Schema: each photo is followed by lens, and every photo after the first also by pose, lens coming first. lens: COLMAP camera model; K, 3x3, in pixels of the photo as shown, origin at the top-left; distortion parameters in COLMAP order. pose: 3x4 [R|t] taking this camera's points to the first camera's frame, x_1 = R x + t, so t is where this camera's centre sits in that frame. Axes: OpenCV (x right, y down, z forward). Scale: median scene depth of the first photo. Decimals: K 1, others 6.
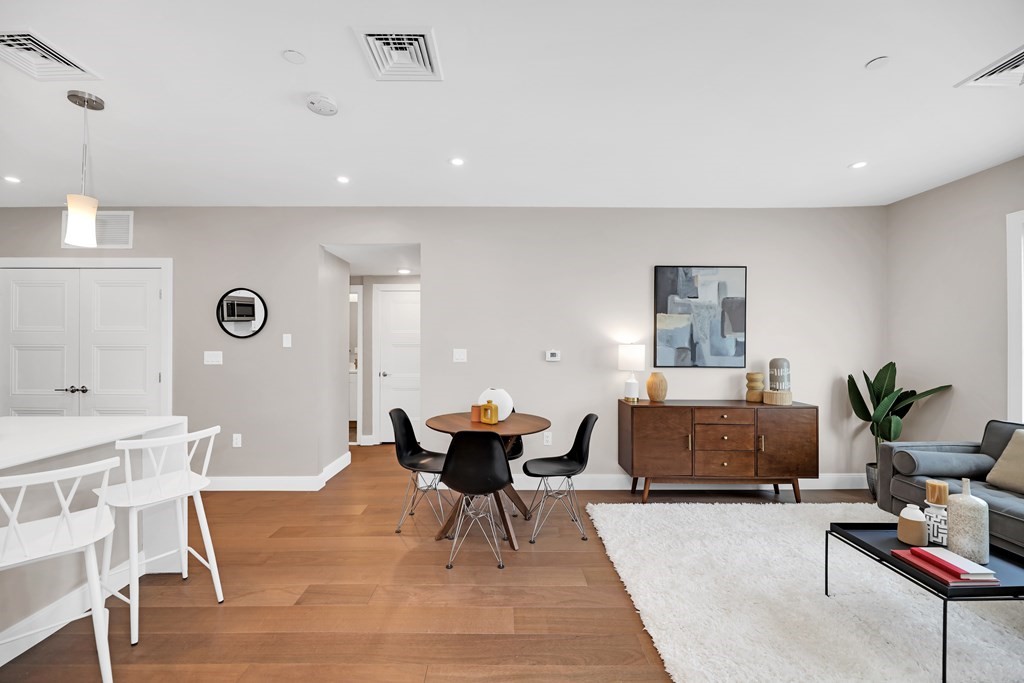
lens RADIAL K [[402.9, 0, 518.0], [0, 402.9, 344.3], [0, 0, 1]] dist [0.000478, -0.000248]
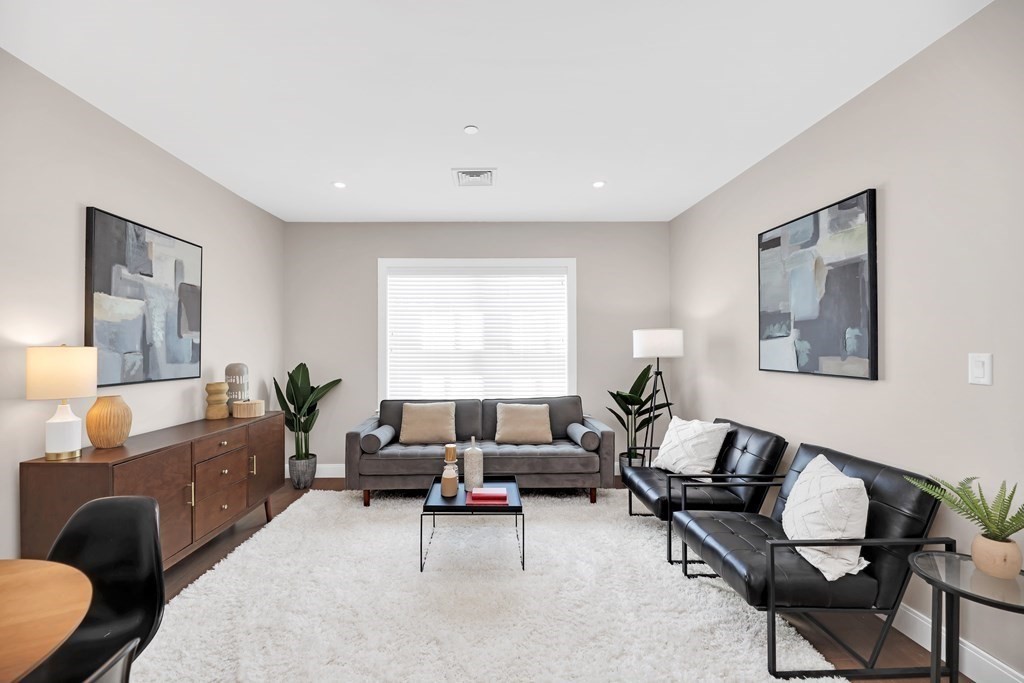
lens RADIAL K [[402.9, 0, 506.3], [0, 402.9, 345.8], [0, 0, 1]] dist [0.000478, -0.000248]
pose [[0.048327, 0.005069, 0.998819, -0.185340], [0.001448, 0.999986, -0.005145, 0.002106], [-0.998831, 0.001695, 0.048319, 0.389043]]
